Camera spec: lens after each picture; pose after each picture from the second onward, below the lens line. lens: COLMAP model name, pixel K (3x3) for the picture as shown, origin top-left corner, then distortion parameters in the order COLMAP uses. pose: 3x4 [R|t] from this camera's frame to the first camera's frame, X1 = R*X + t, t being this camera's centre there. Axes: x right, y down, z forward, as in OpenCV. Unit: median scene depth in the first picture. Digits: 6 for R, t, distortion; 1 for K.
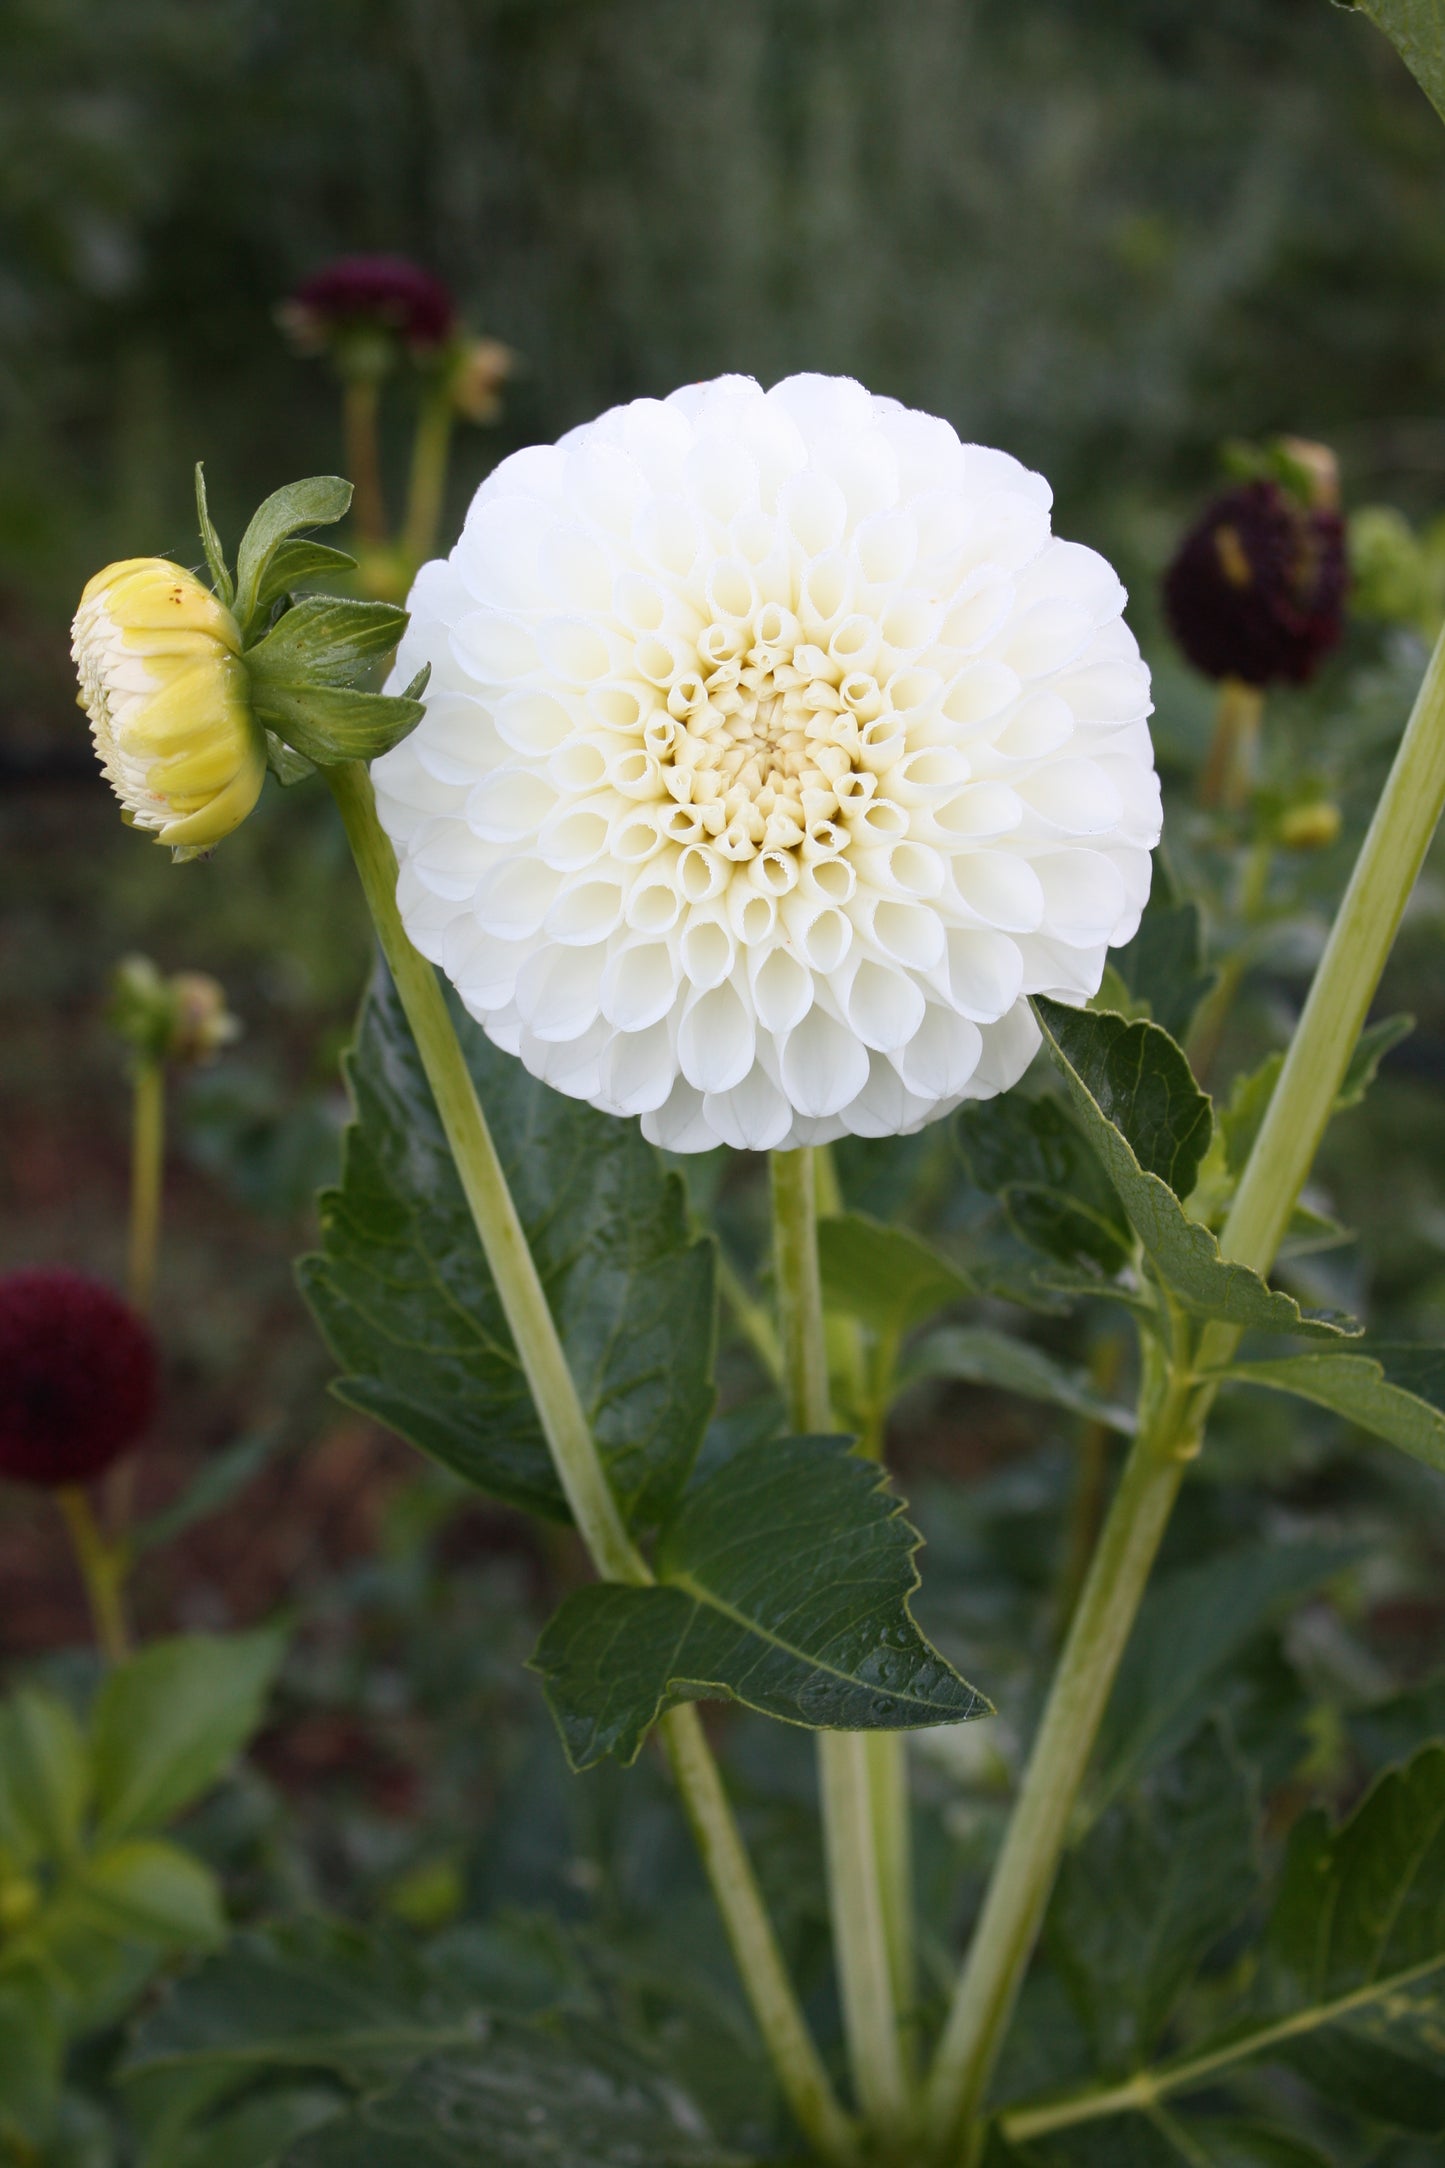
lens RADIAL K [[4082.3, 0, 722.5], [0, 4082.3, 1084.0], [0, 0, 1]] dist [-0.017578, 0.157603]
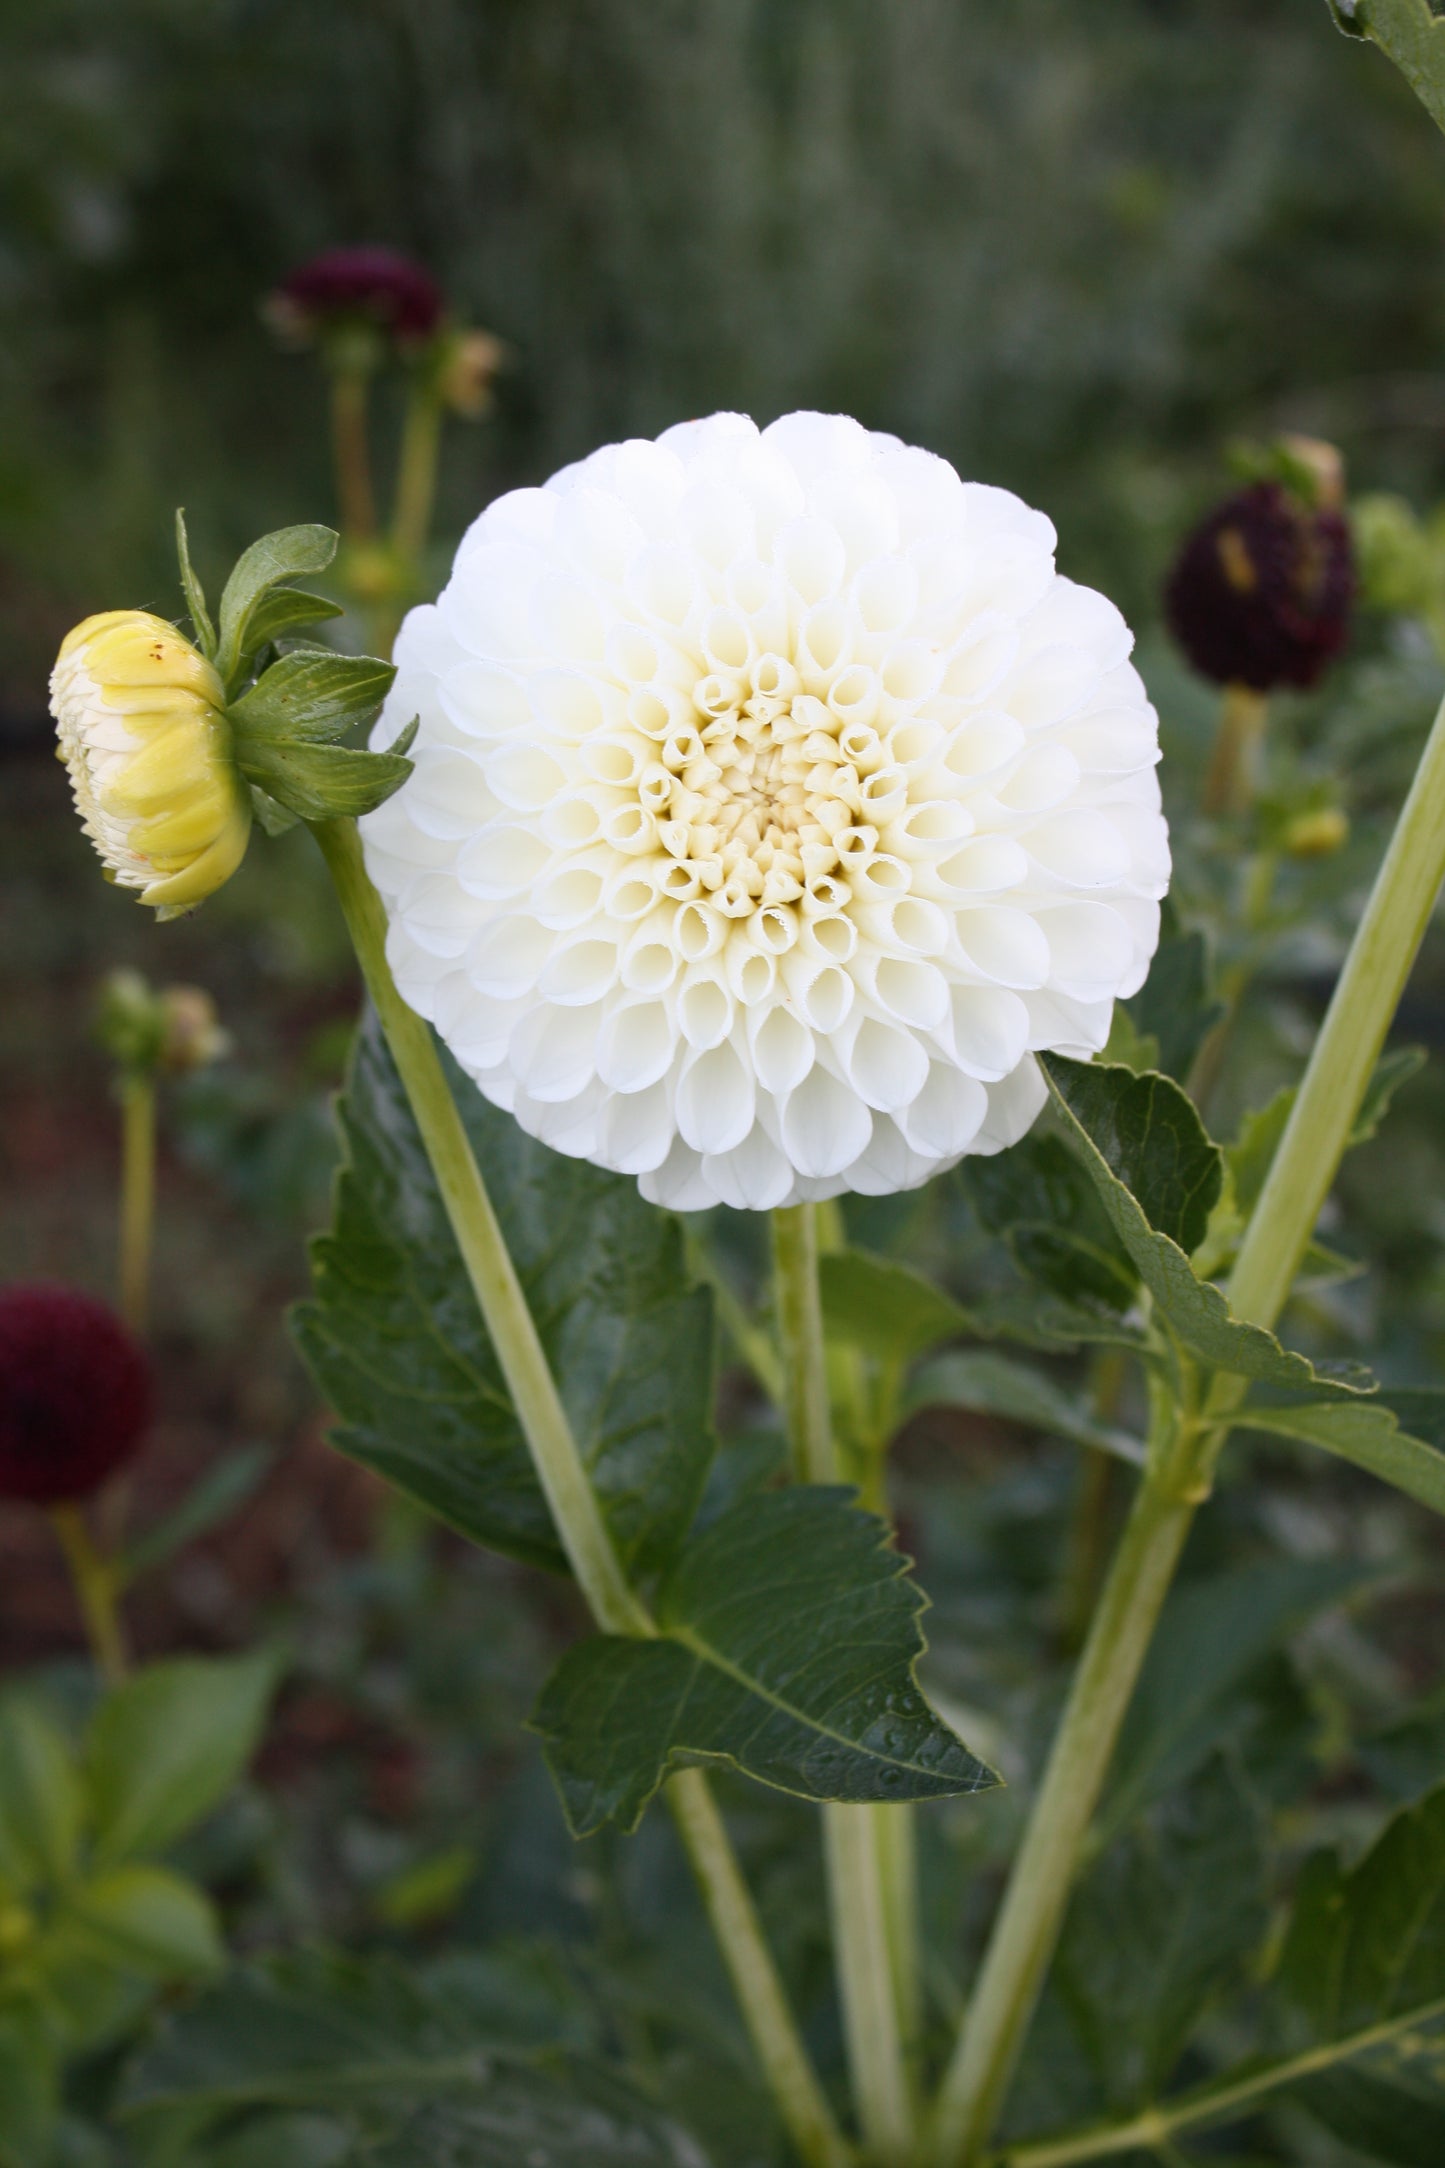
lens RADIAL K [[4063.4, 0, 722.5], [0, 4063.4, 1084.0], [0, 0, 1]] dist [-0.010572, -0.135446]
pose [[0.999980, -0.006212, 0.000987, -0.000618], [0.006194, 0.999826, 0.017589, -0.030385], [-0.001097, -0.017582, 0.999845, 0.027939]]
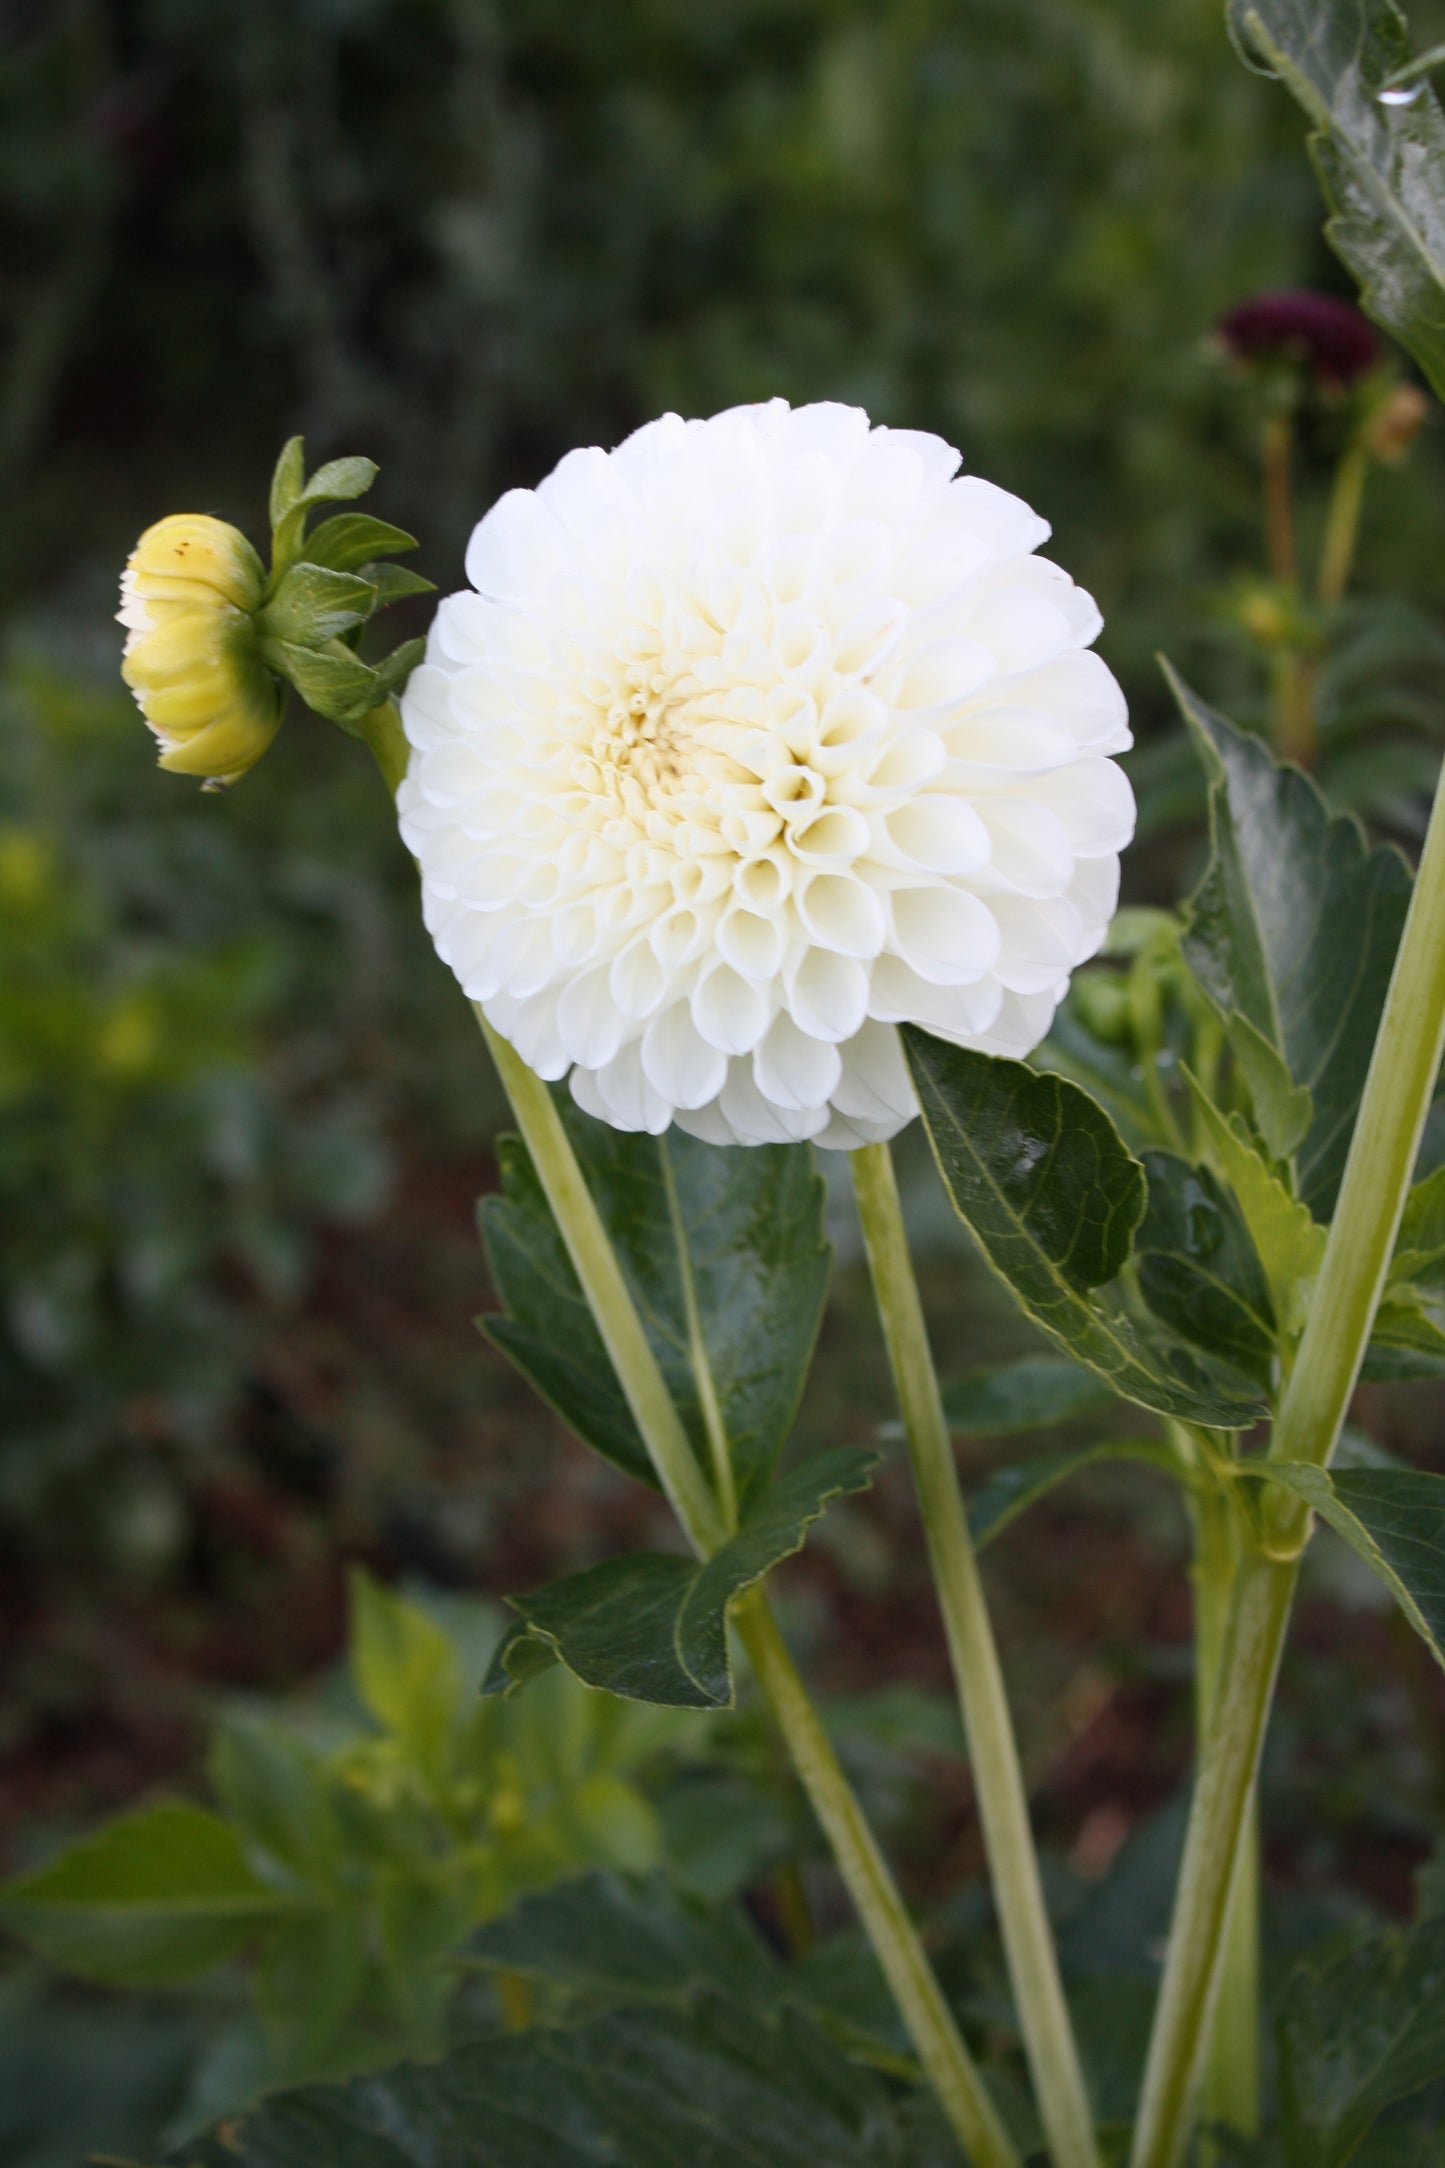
lens RADIAL K [[4499.3, 0, 722.5], [0, 4499.3, 1084.0], [0, 0, 1]] dist [-0.037482, -0.073670]
pose [[0.865335, 0.150697, -0.478001, 0.557003], [-0.161487, 0.986697, 0.018727, -0.020393], [0.474464, 0.060986, 0.878160, -0.001539]]
